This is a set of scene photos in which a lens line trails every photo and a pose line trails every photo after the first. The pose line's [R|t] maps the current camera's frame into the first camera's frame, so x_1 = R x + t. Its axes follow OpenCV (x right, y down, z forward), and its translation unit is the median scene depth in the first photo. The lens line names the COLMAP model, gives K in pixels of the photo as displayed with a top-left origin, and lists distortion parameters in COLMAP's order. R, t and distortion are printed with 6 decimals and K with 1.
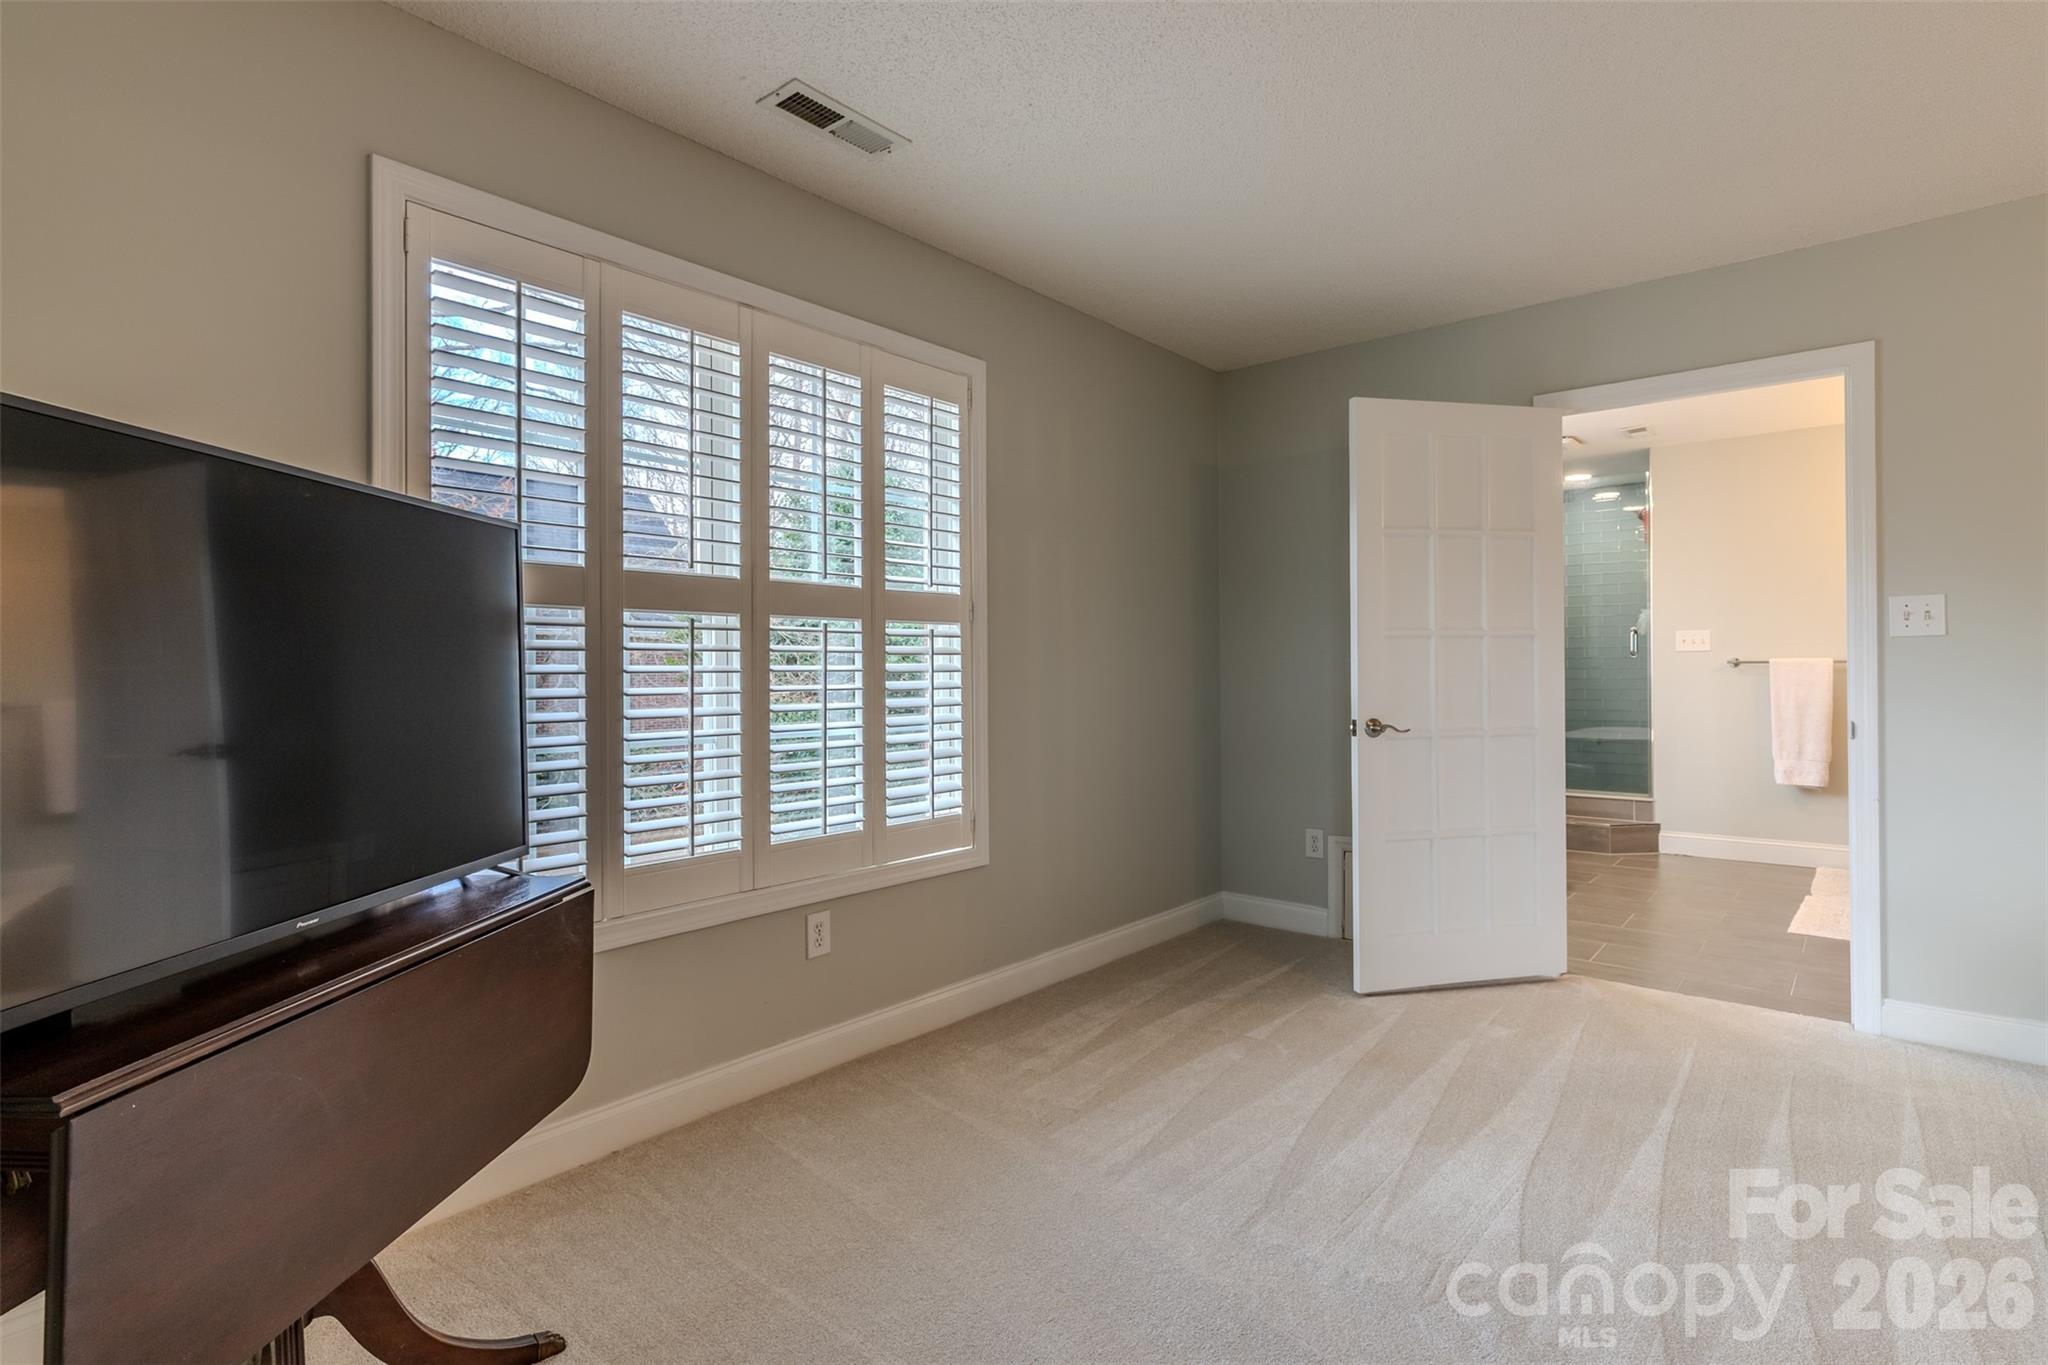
lens RADIAL K [[1015.0, 0, 1030.0], [0, 1015.0, 642.0], [0, 0, 1]] dist [0.008911, 0.002472]
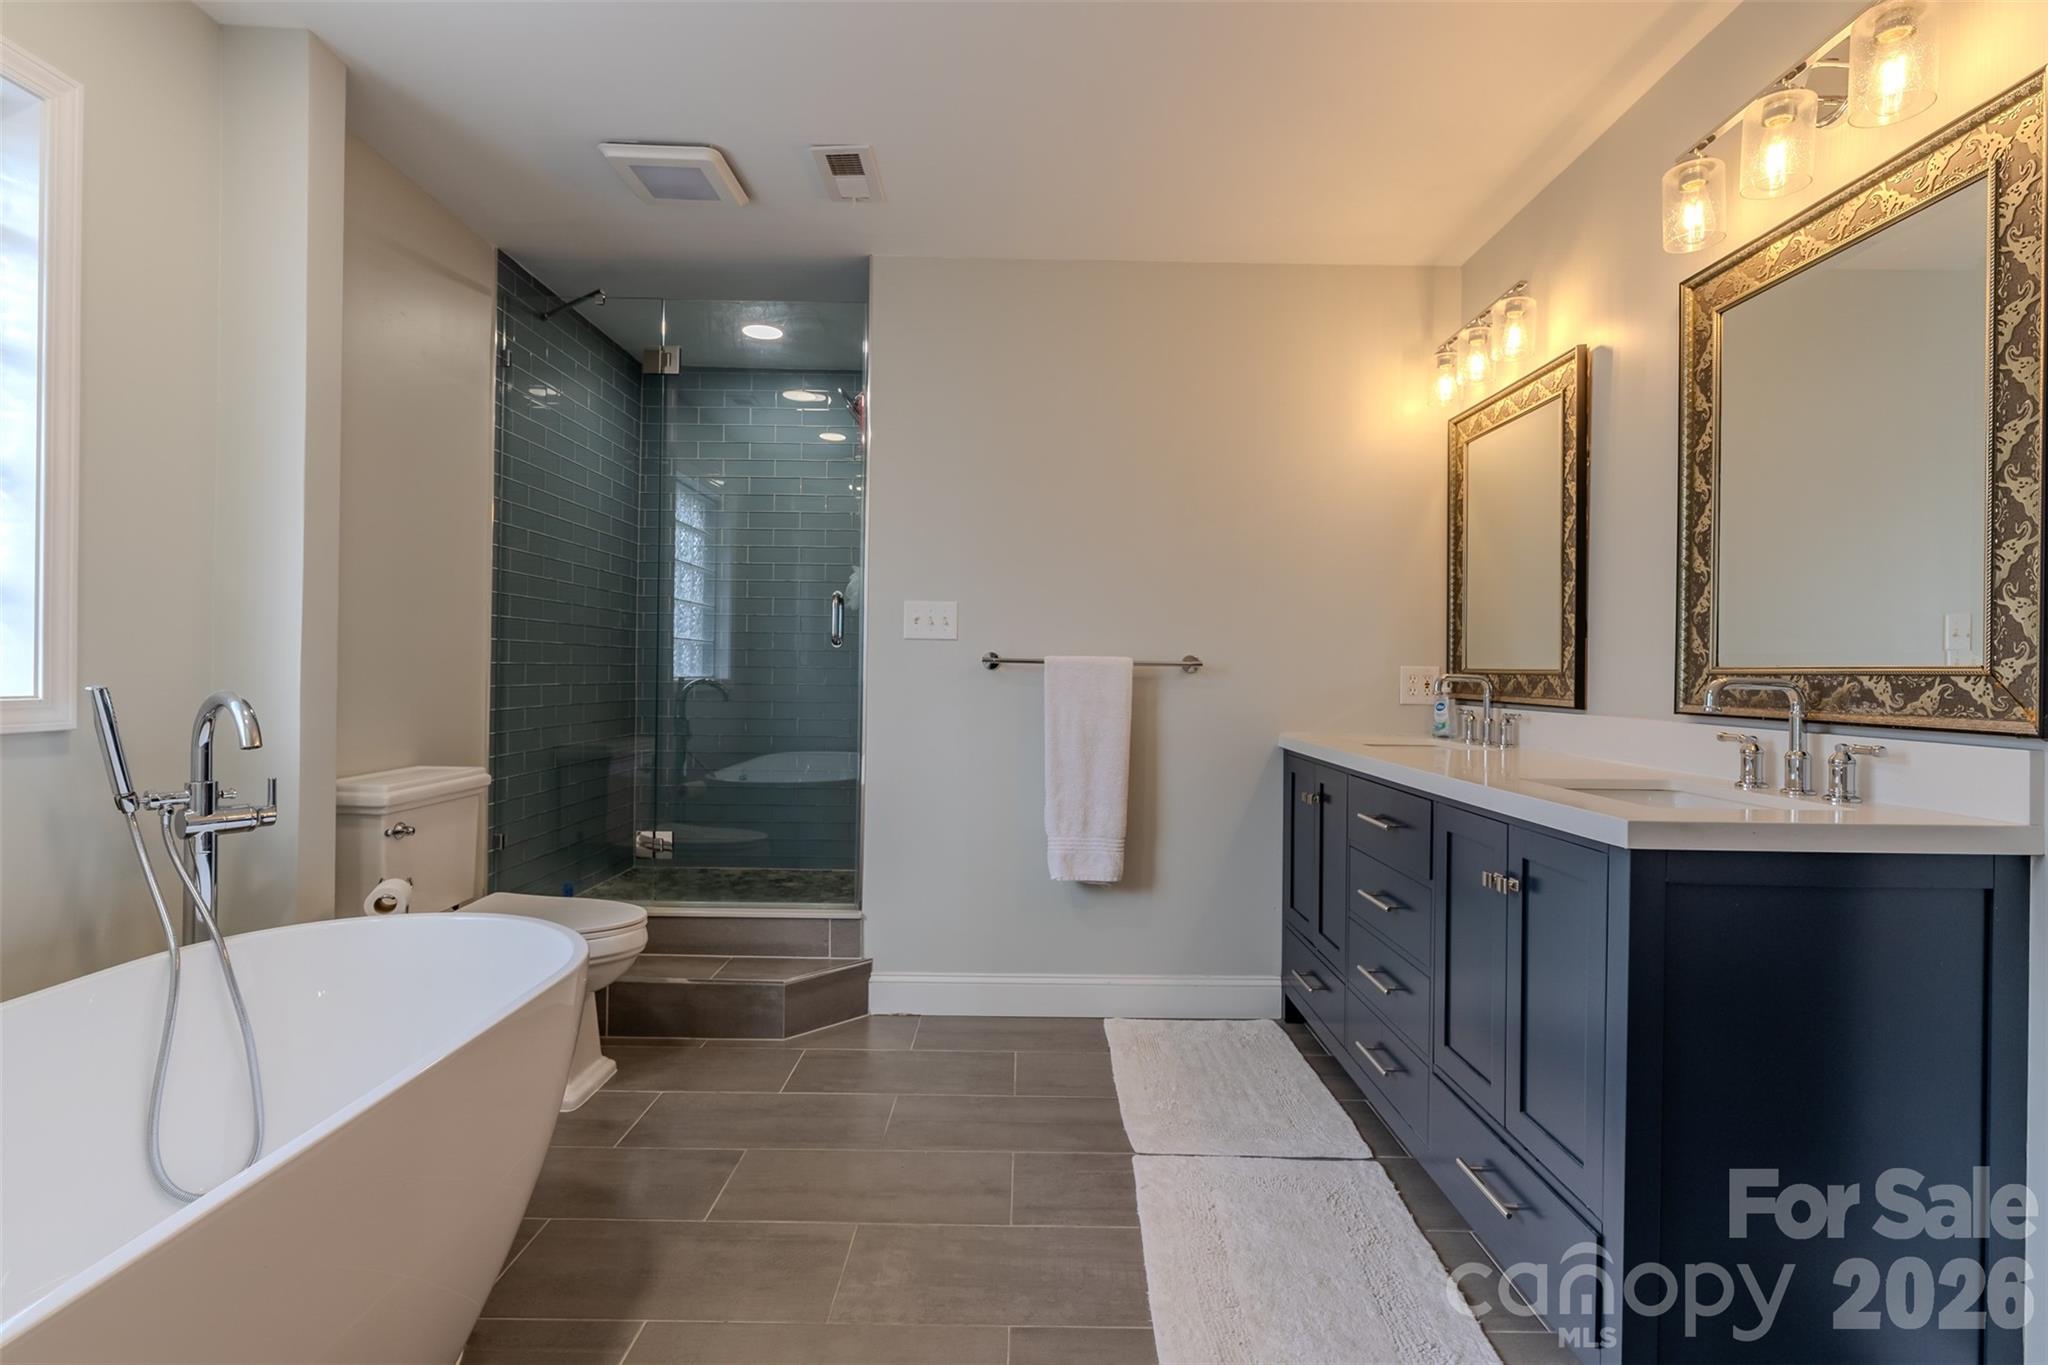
lens RADIAL K [[1015.0, 0, 1038.1], [0, 1015.0, 685.2], [0, 0, 1]] dist [0.008911, 0.002472]
pose [[0.755552, -0.014650, 0.654925, 0.576008], [-0.024438, 0.998424, 0.050527, 0.007345], [-0.654632, -0.054181, 0.754003, 0.937510]]
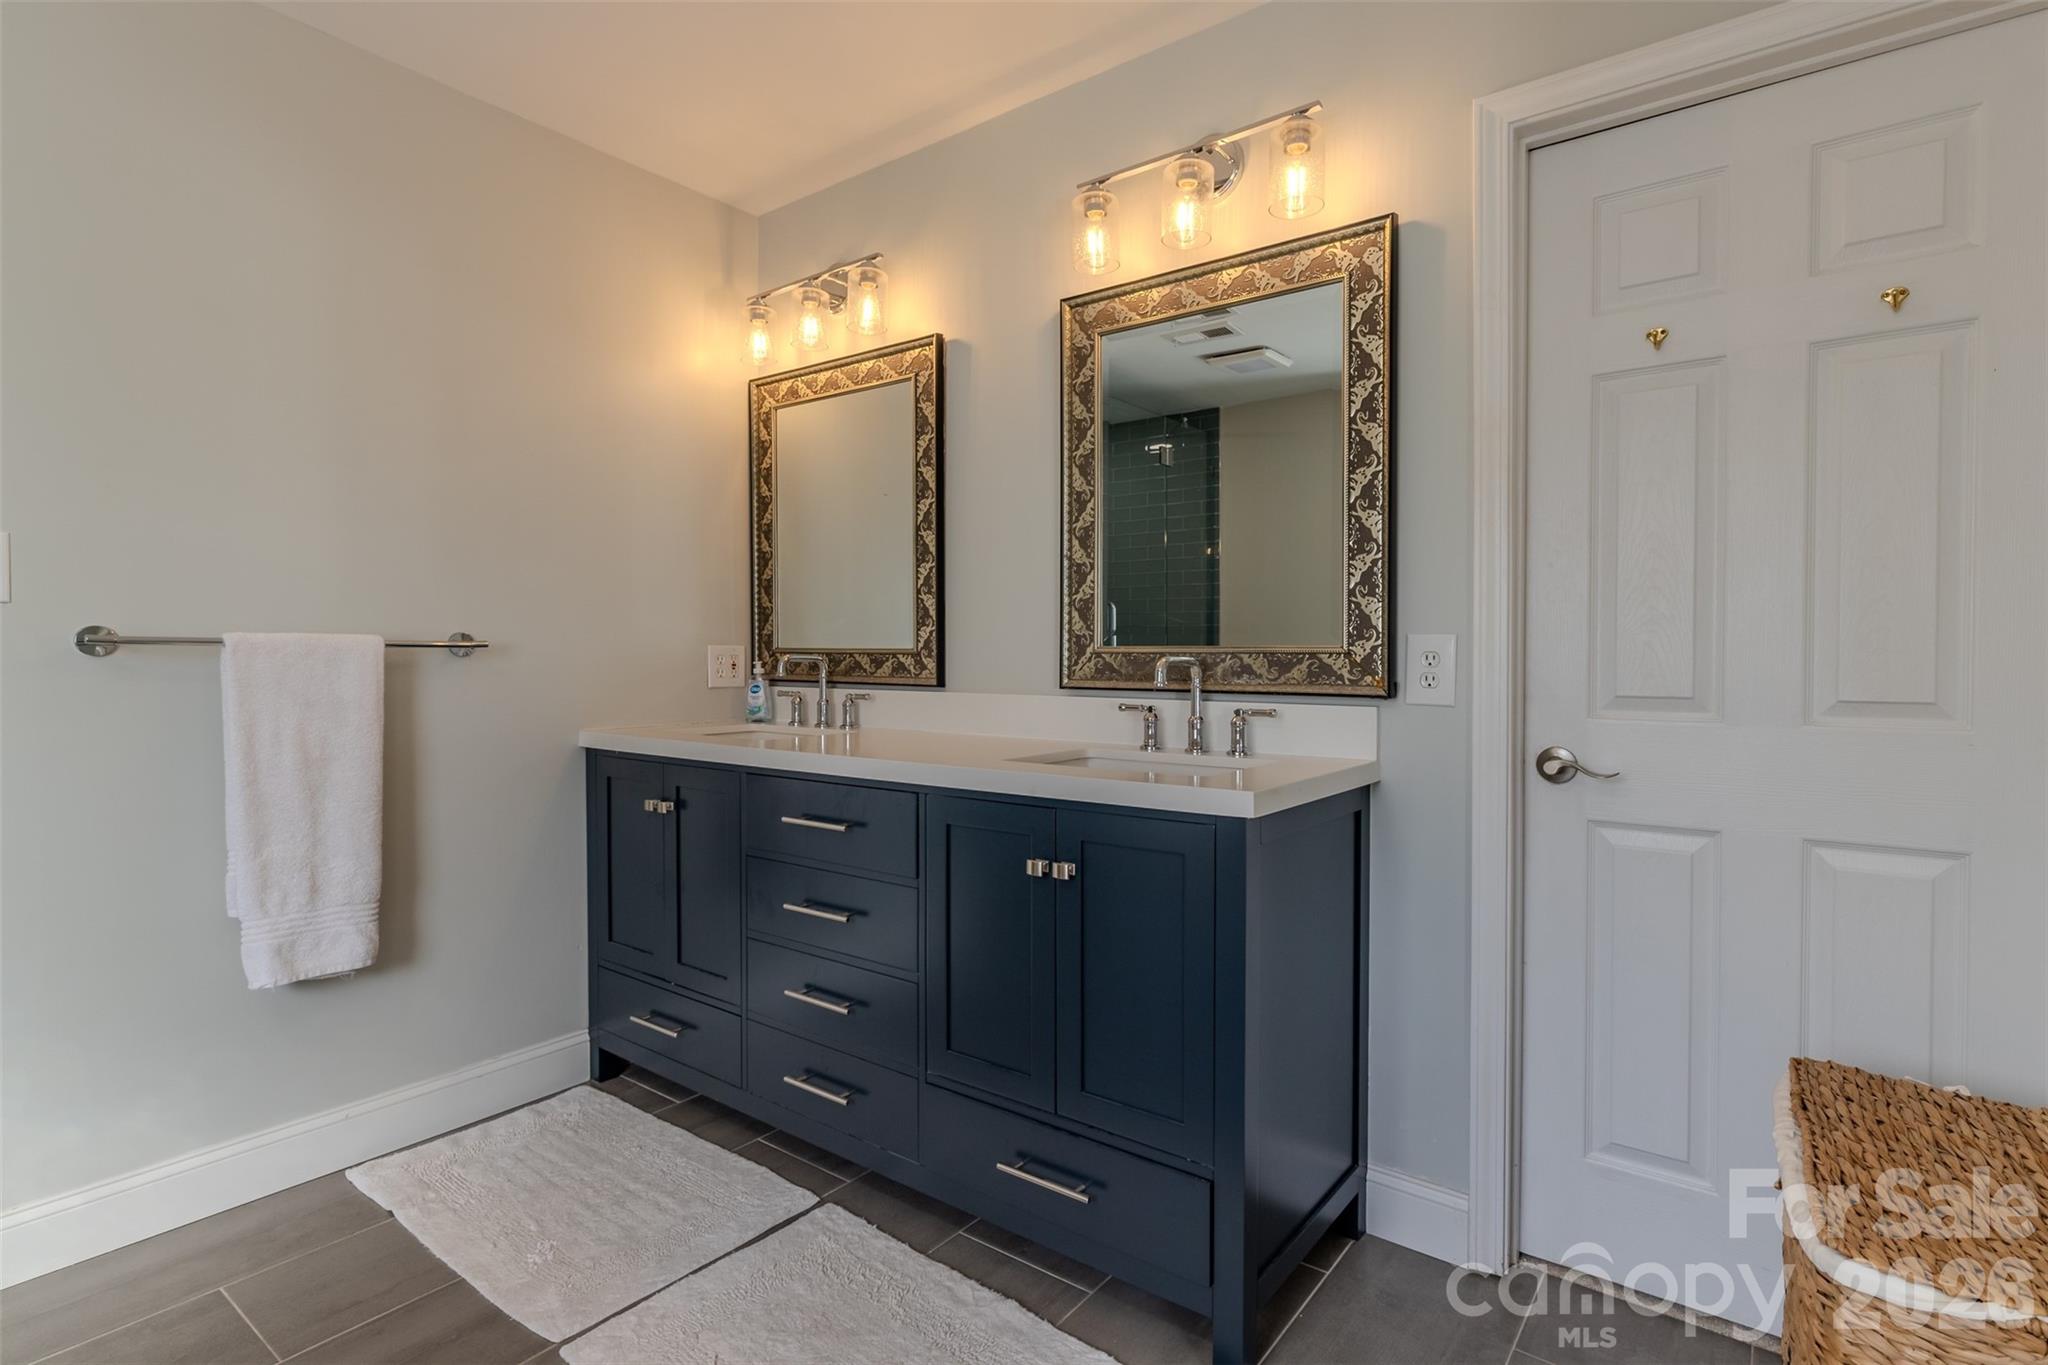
lens RADIAL K [[1015.0, 0, 1029.1], [0, 1015.0, 677.3], [0, 0, 1]] dist [0.008911, 0.002472]
pose [[-0.049559, -0.040657, 0.997943, 0.588585], [-0.036886, 0.998564, 0.038850, 0.012777], [-0.998090, -0.034885, -0.050988, 1.197689]]
